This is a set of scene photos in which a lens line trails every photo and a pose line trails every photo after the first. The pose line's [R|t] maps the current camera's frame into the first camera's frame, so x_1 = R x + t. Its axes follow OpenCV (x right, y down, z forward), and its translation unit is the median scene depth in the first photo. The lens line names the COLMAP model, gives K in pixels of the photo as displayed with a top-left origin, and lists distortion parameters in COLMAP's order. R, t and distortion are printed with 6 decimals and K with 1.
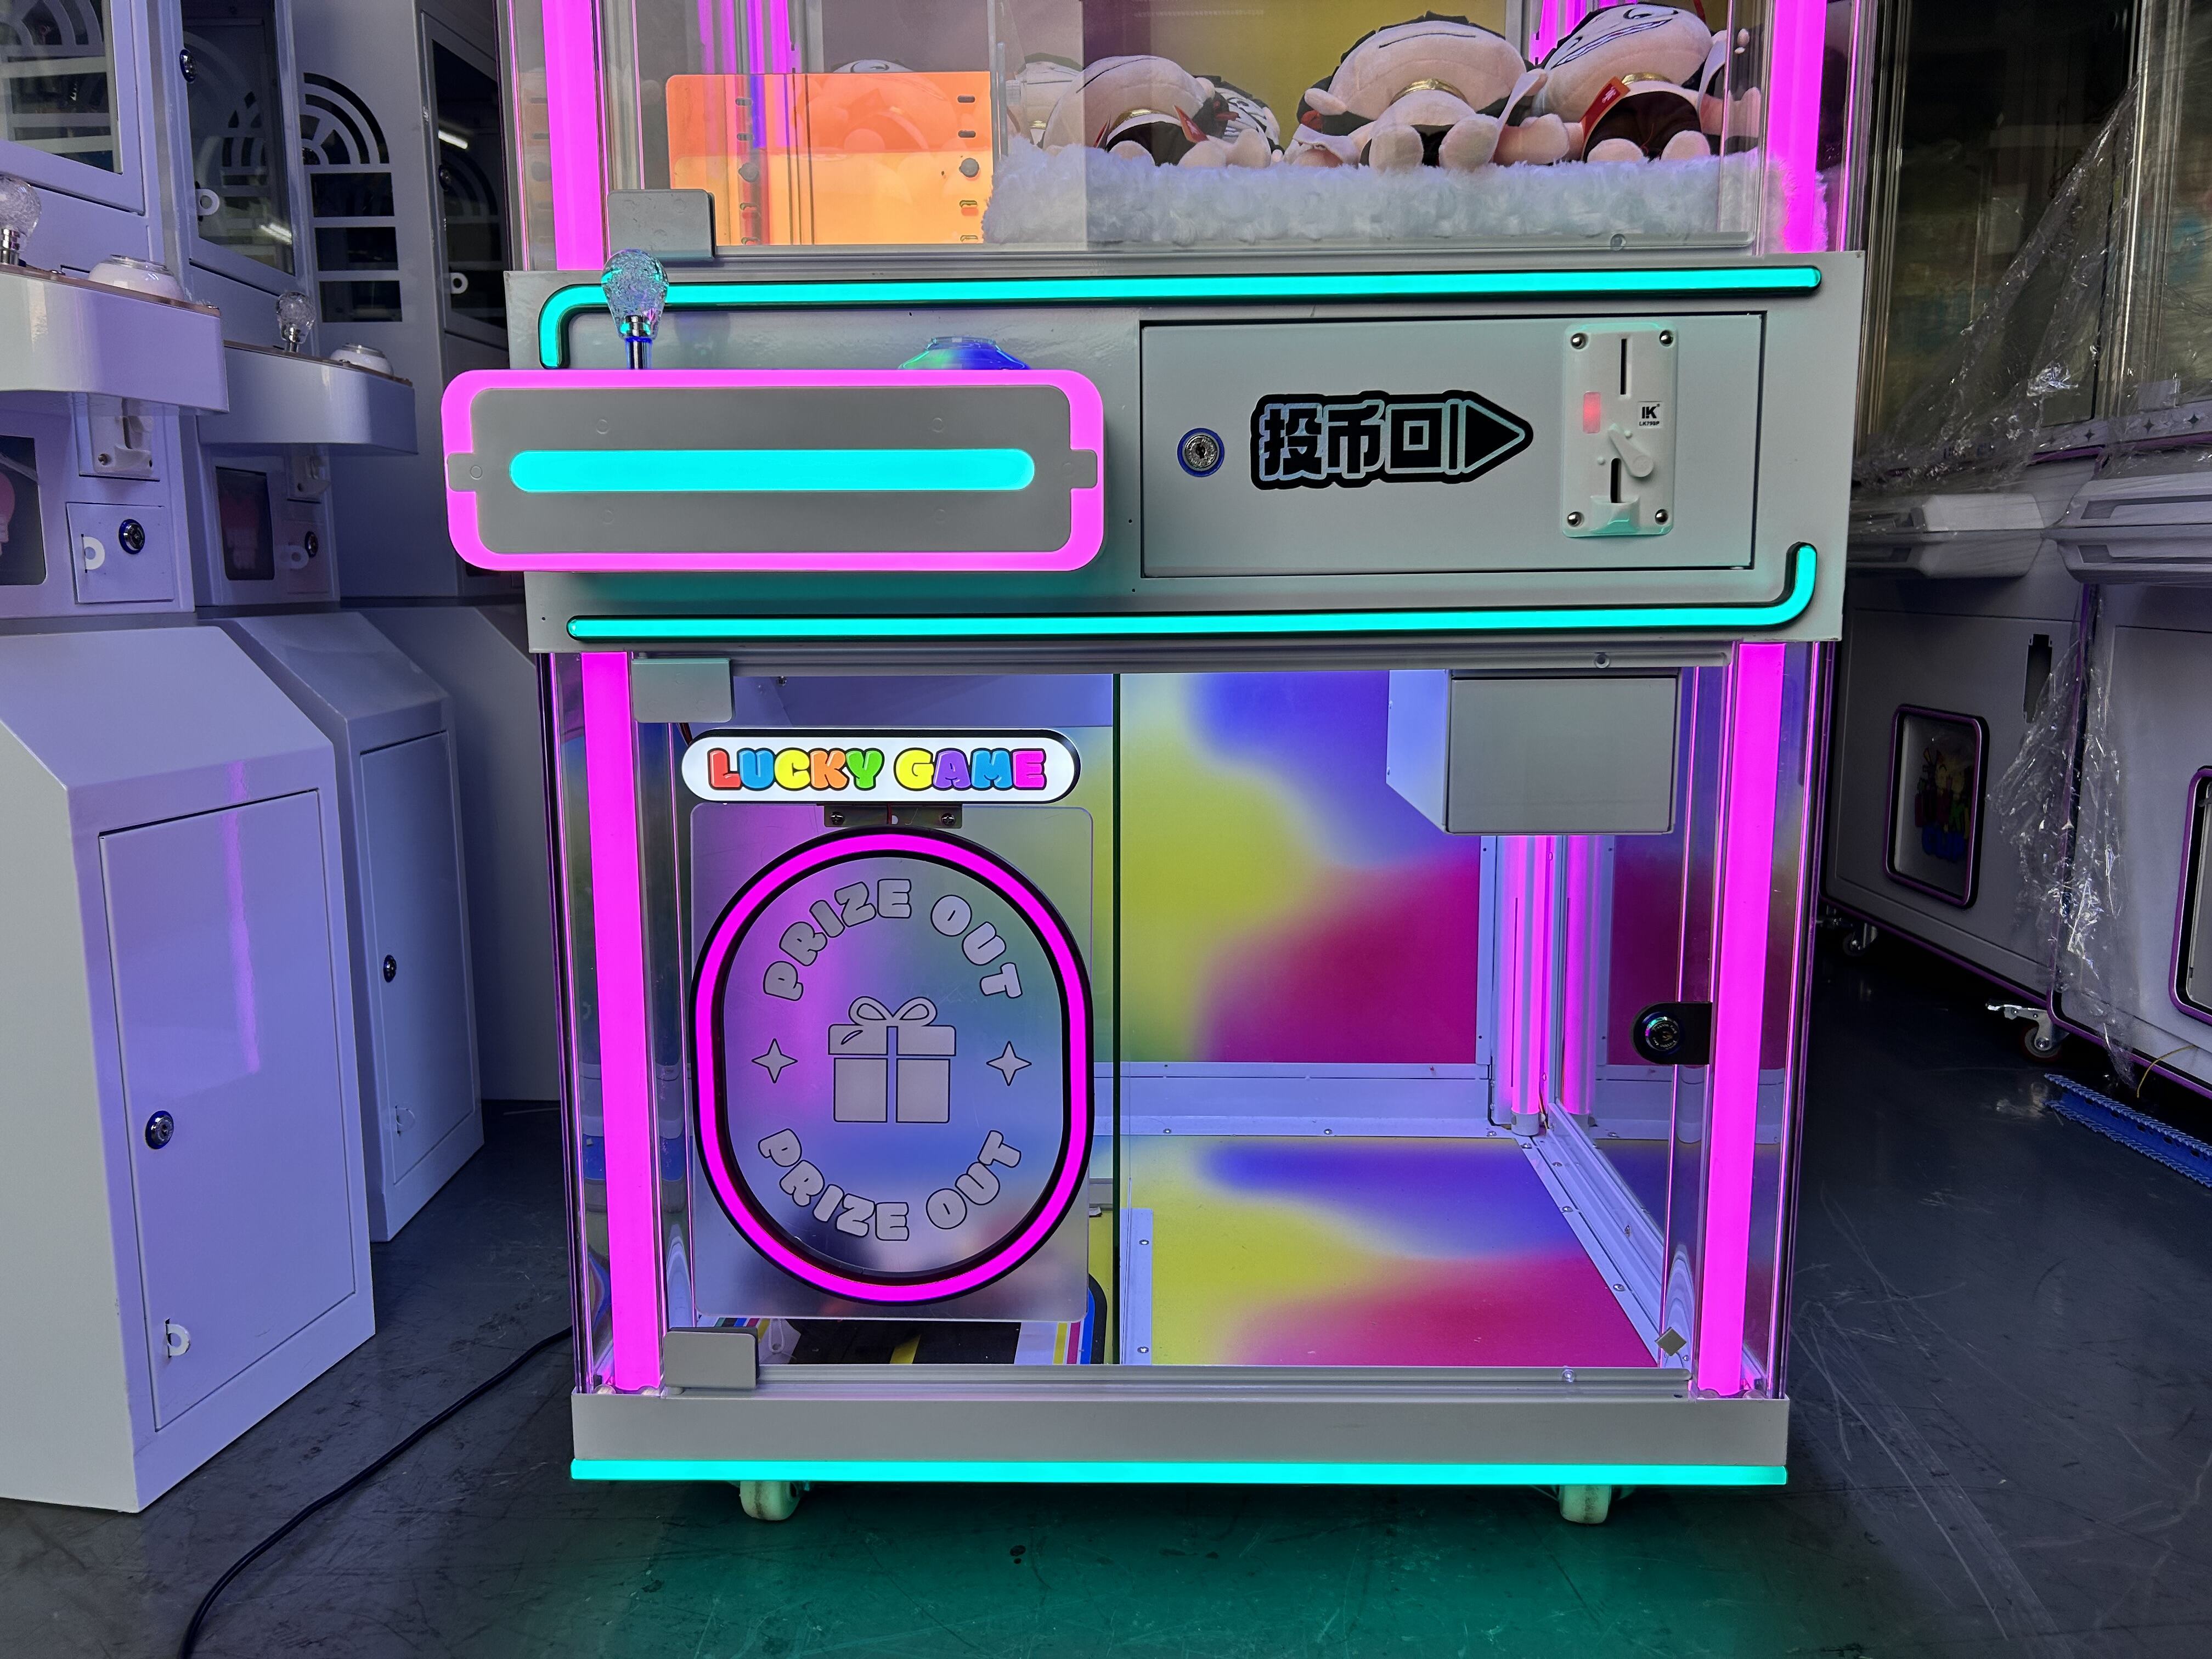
lens RADIAL K [[1676.4, 0, 1087.3], [0, 1676.4, 839.5], [0, 0, 1]] dist [0.048191, -0.051317]
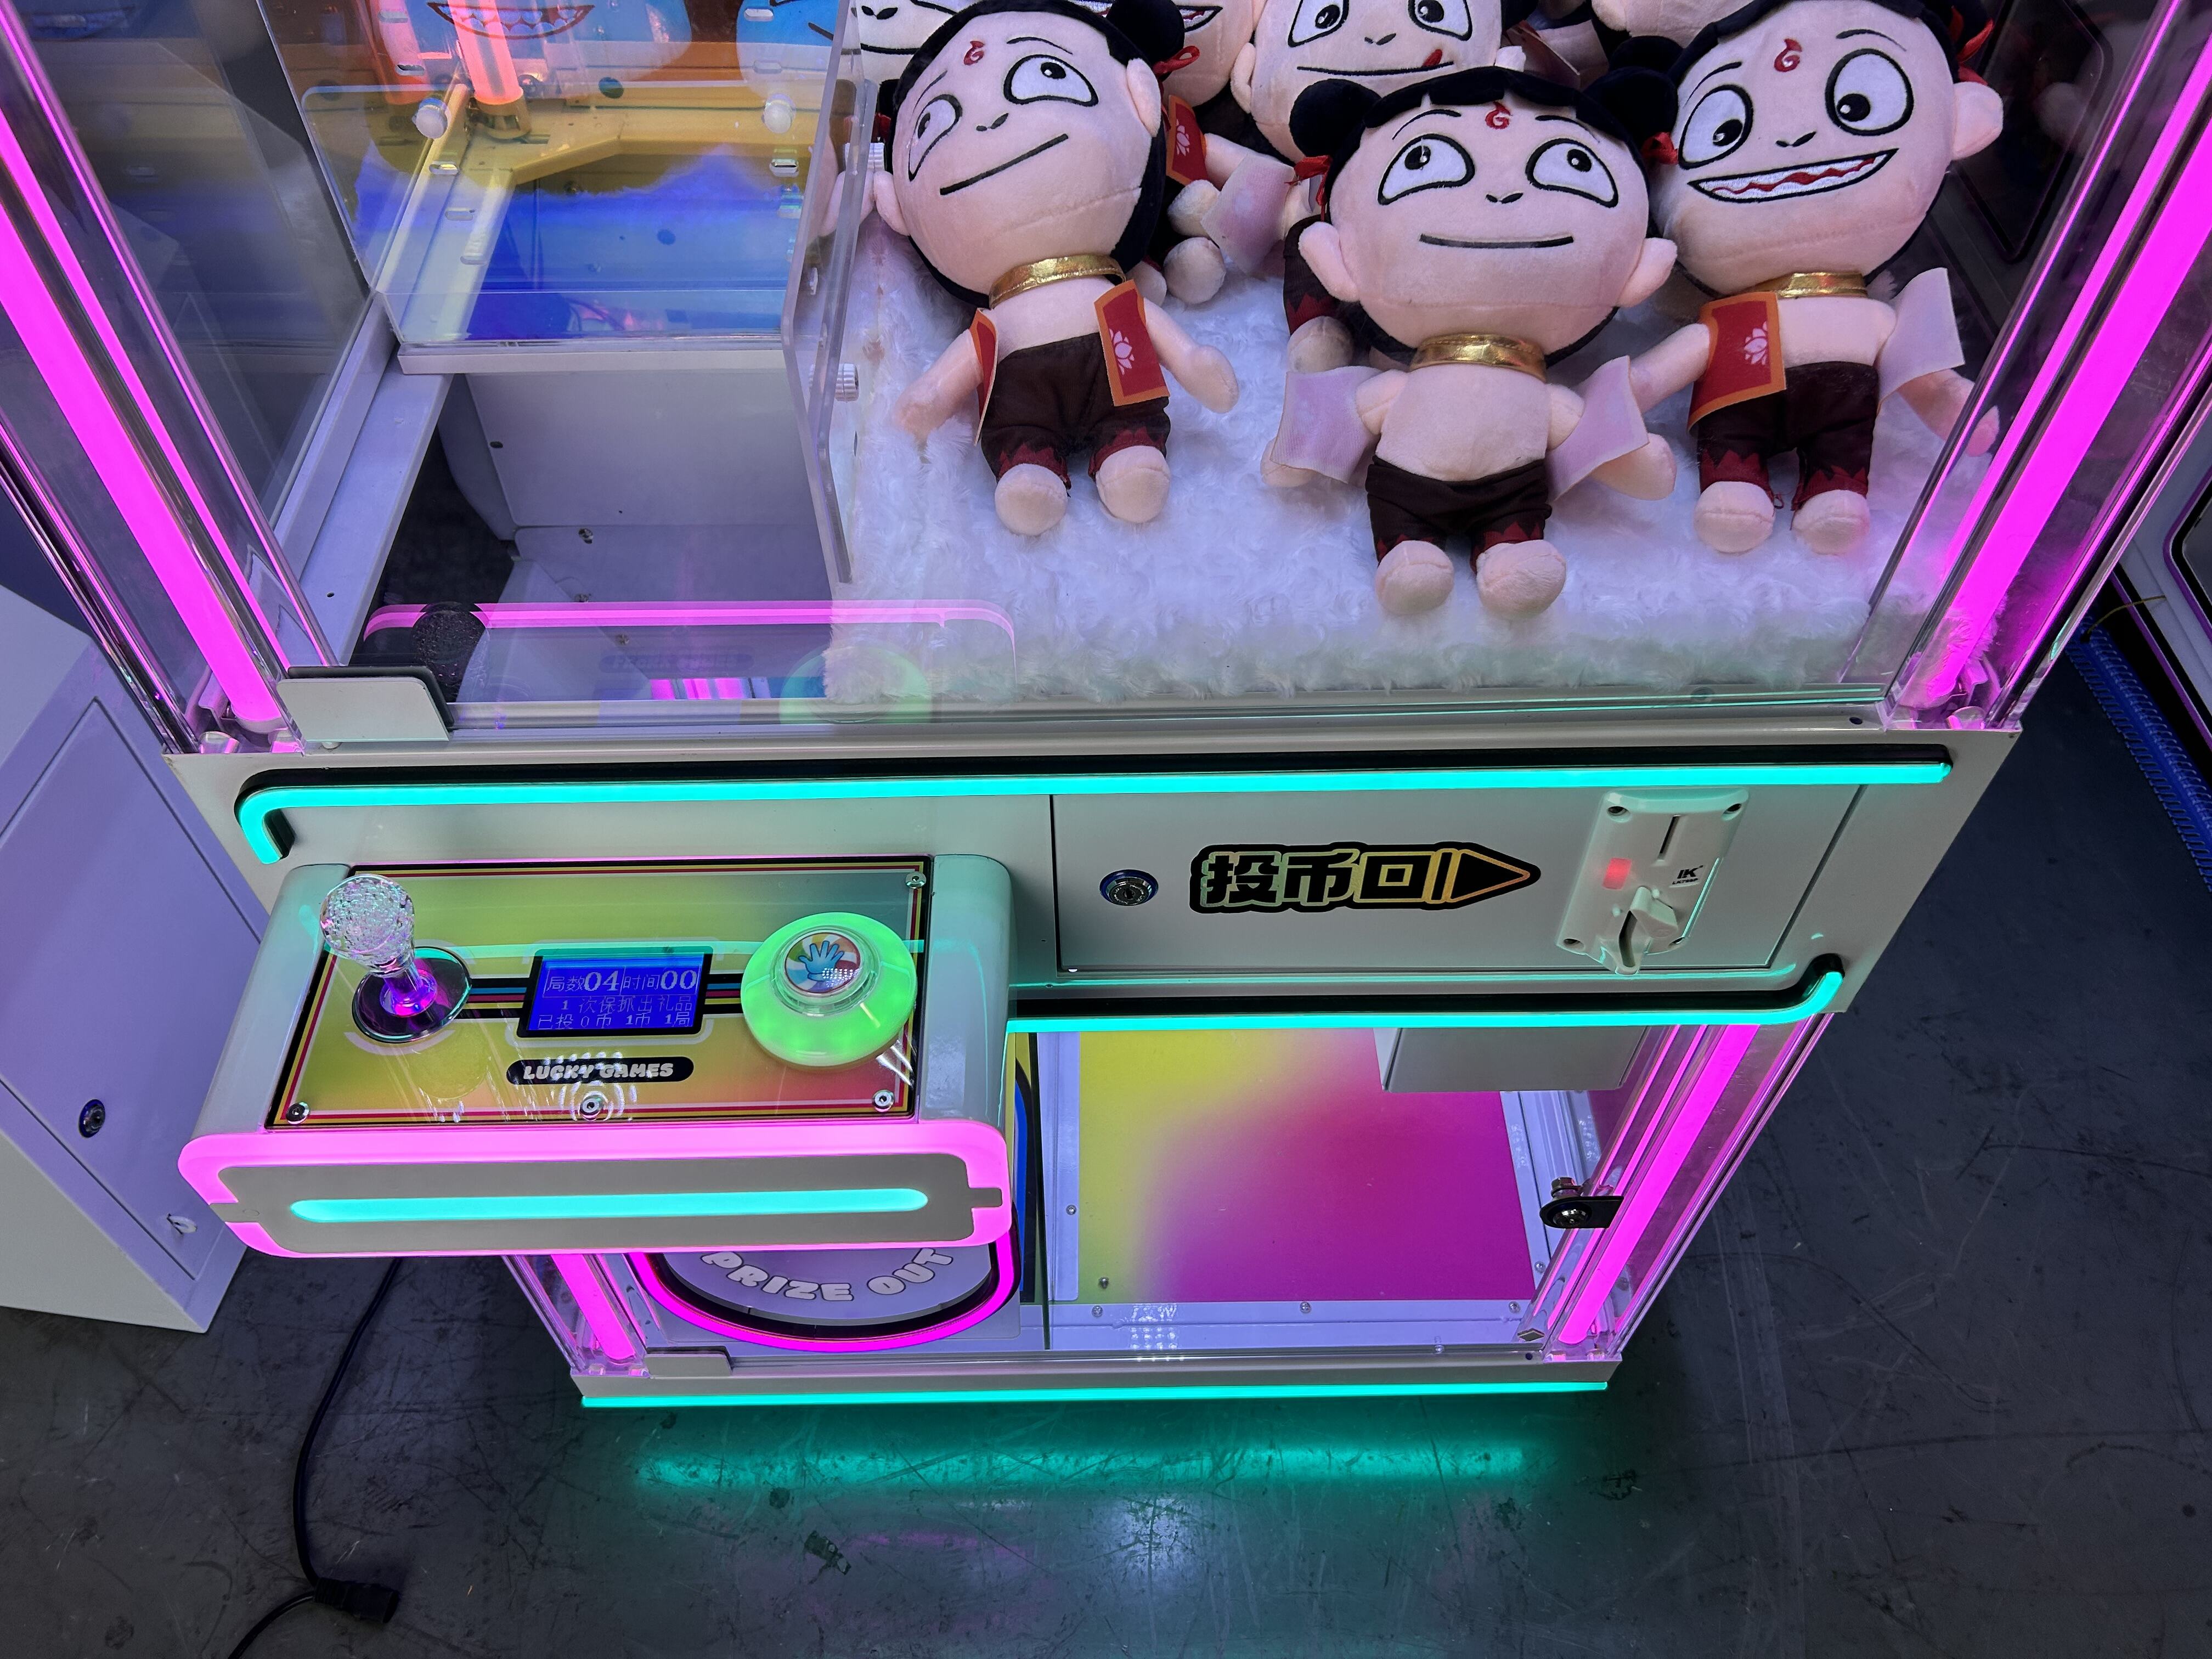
lens RADIAL K [[1676.4, 0, 1104.2], [0, 1676.4, 825.8], [0, 0, 1]] dist [0.048191, -0.051317]
pose [[0.998768, -0.034094, 0.036063, 0.028323], [0.001458, 0.746513, 0.665369, -0.787477], [-0.049607, -0.664497, 0.745643, 0.423234]]
